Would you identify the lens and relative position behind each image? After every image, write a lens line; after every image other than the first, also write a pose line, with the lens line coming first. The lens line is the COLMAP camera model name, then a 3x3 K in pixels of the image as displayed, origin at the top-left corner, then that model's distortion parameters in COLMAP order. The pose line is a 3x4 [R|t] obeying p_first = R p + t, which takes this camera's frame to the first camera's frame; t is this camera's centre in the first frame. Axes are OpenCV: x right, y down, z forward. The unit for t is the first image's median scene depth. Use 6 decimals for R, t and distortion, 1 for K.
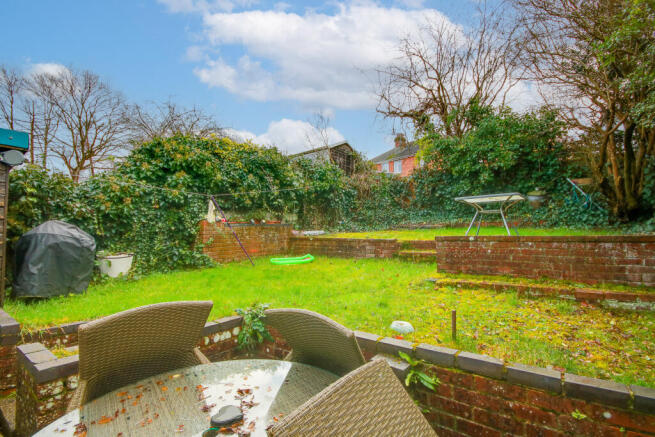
lens RADIAL K [[327.8, 0, 328.3], [0, 327.8, 226.9], [0, 0, 1]] dist [-0.004373, -0.001398]
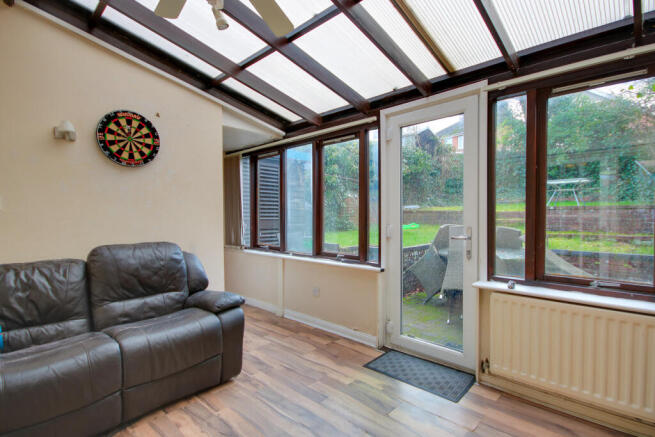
lens RADIAL K [[327.8, 0, 328.3], [0, 327.8, 226.9], [0, 0, 1]] dist [-0.004373, -0.001398]
pose [[0.987121, 0.005011, -0.159896, -0.185251], [0.006473, 0.997440, 0.071221, 0.003336], [0.159844, -0.071339, 0.984561, -0.361943]]
